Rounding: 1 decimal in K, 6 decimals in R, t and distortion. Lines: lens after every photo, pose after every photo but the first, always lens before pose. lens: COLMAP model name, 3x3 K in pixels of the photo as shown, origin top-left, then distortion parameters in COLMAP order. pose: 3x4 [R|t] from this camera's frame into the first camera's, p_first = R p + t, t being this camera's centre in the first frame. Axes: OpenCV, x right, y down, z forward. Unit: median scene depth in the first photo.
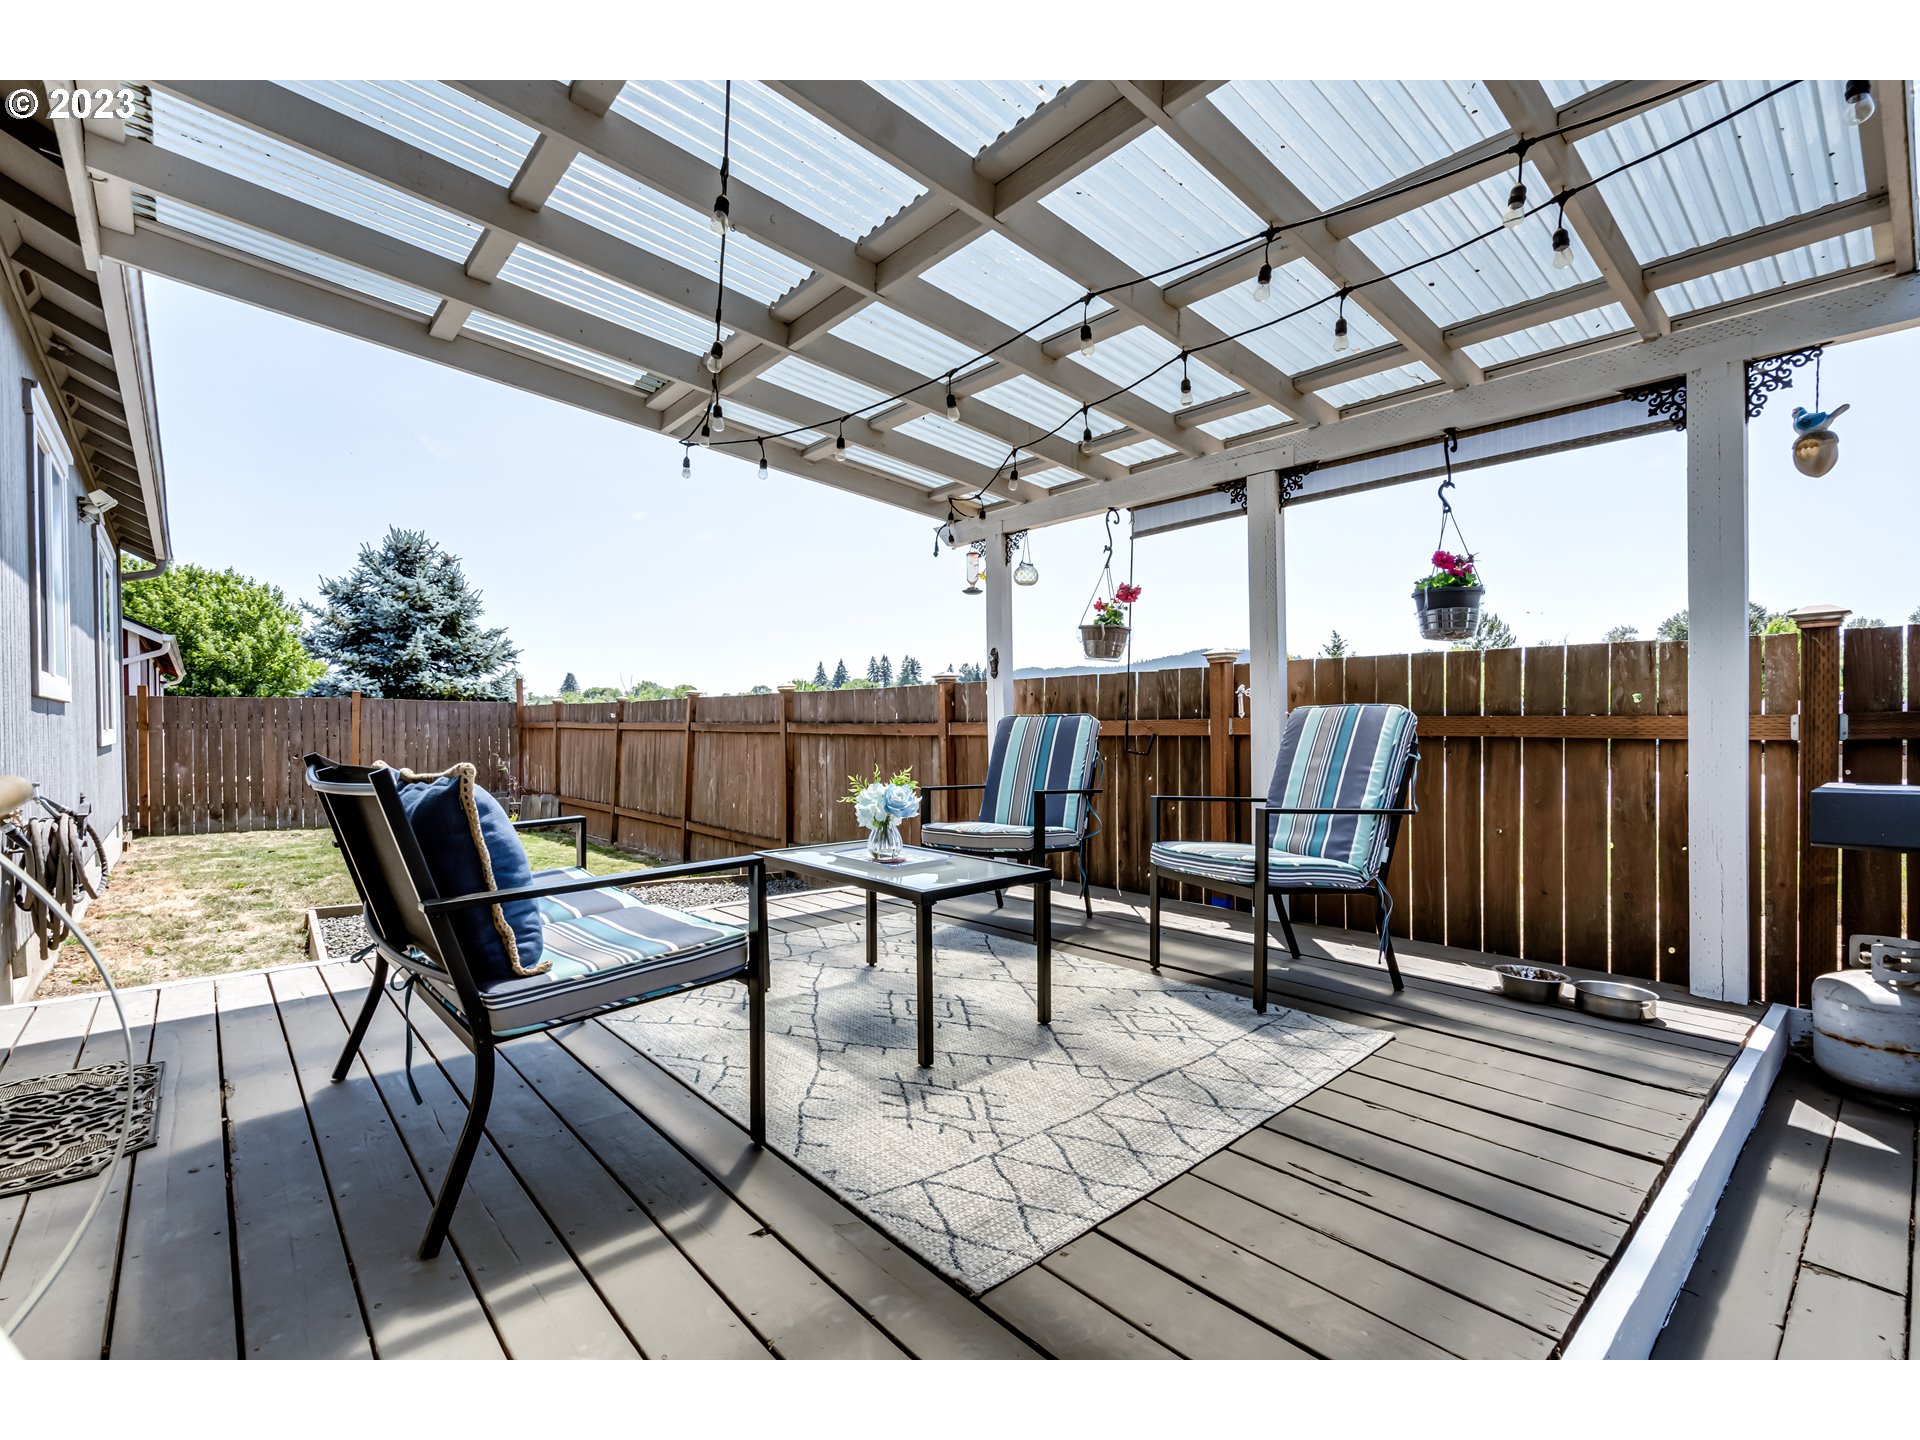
lens RADIAL K [[867.0, 0, 952.4], [0, 867.0, 725.2], [0, 0, 1]] dist [-0.000232, -0.000196]
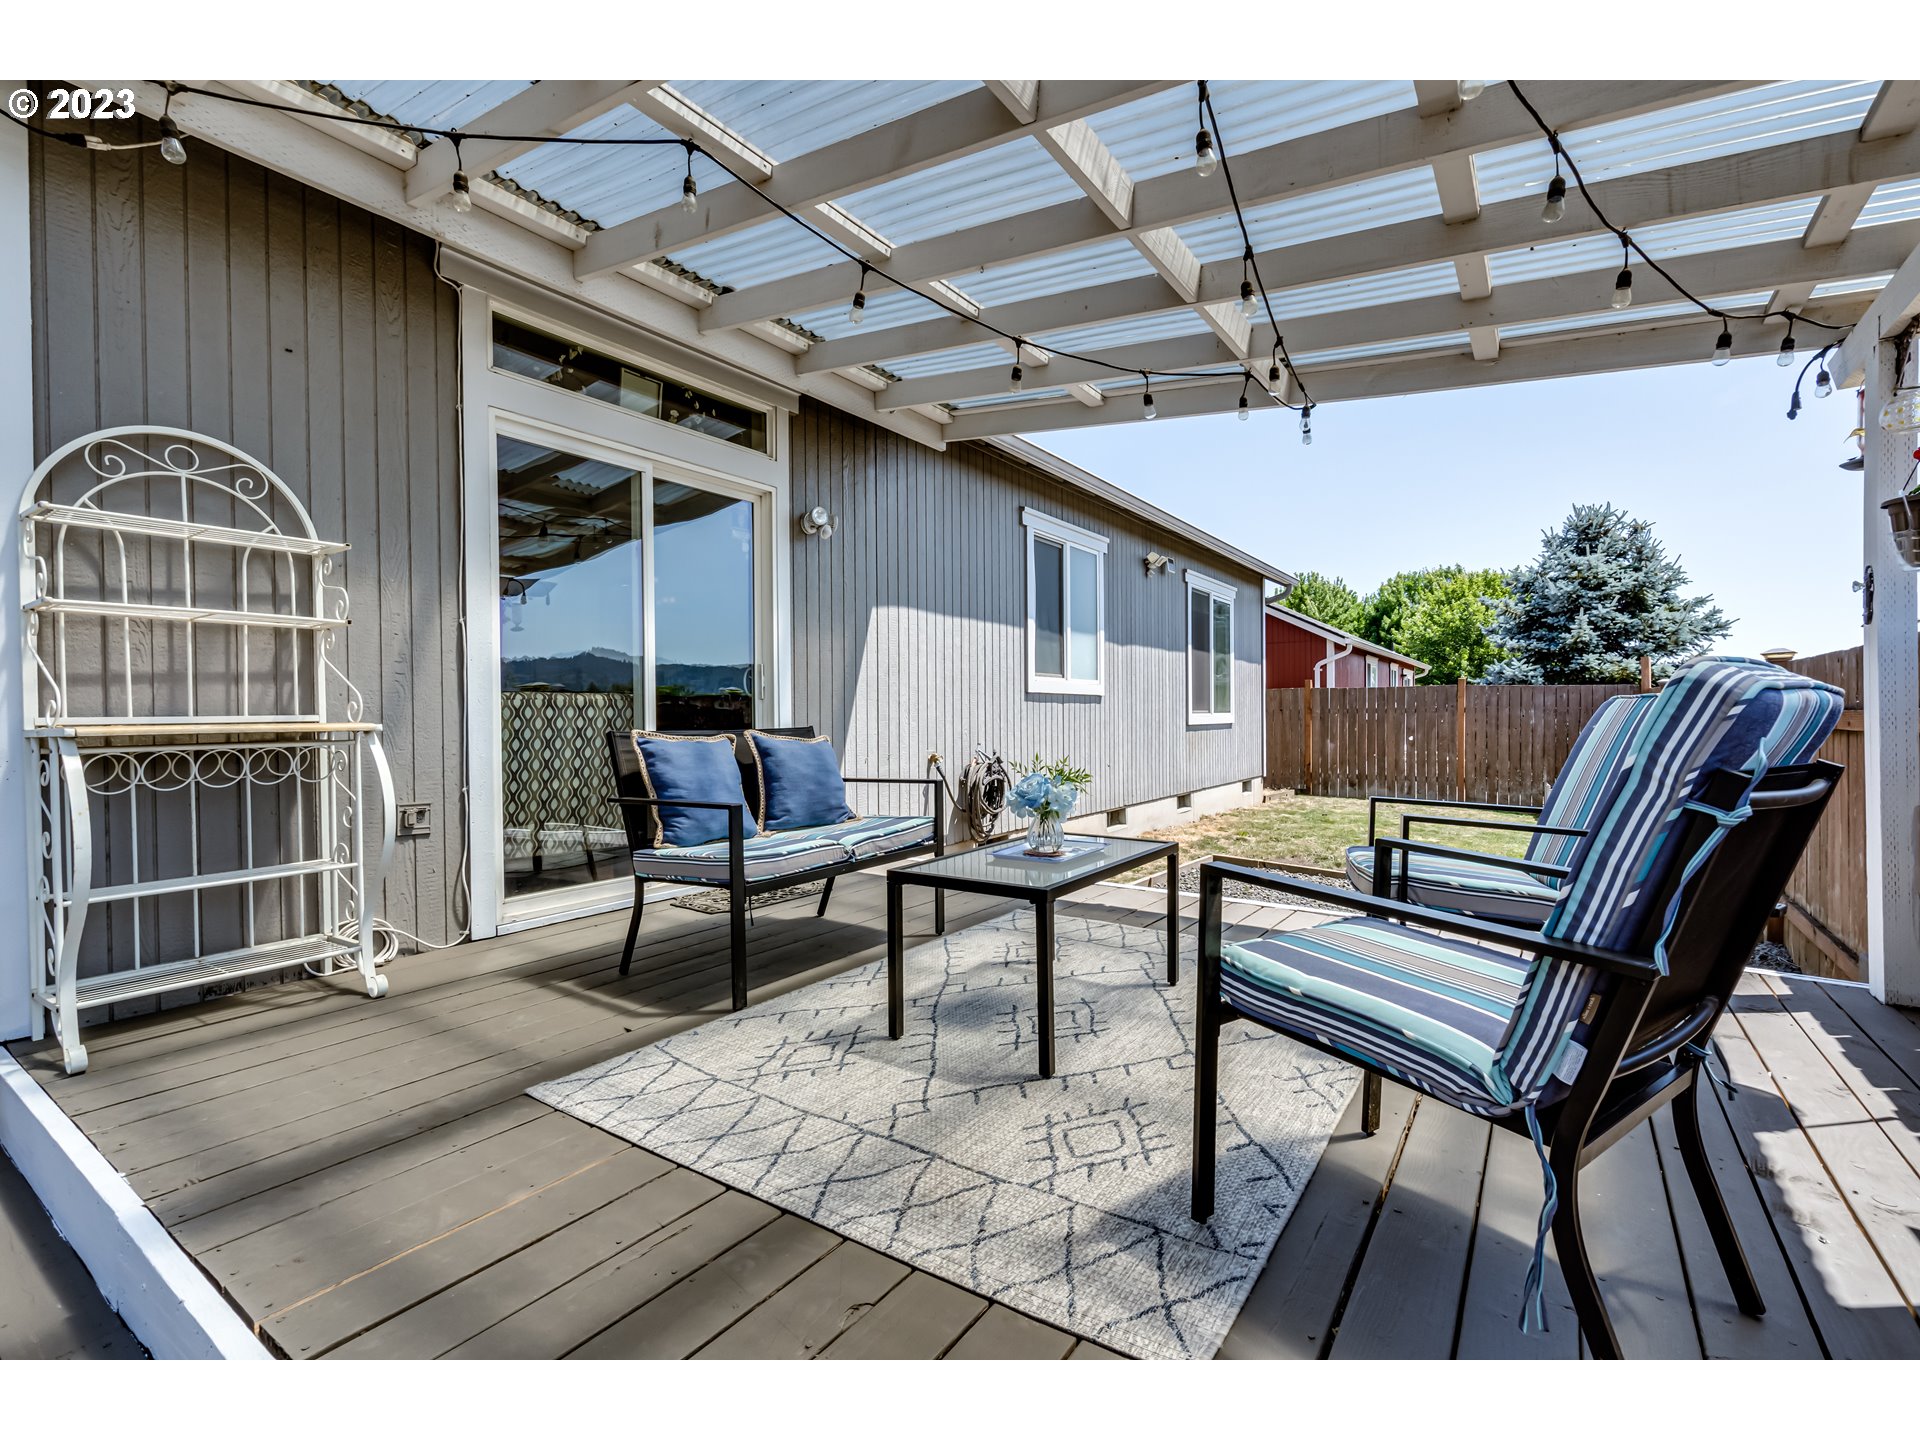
lens RADIAL K [[867.0, 0, 963.7], [0, 867.0, 719.0], [0, 0, 1]] dist [-0.000232, -0.000196]
pose [[0.250604, 0.012507, -0.968009, 0.664684], [-0.003509, 0.999922, 0.012011, -0.001976], [0.968083, 0.000387, 0.250629, 0.546194]]
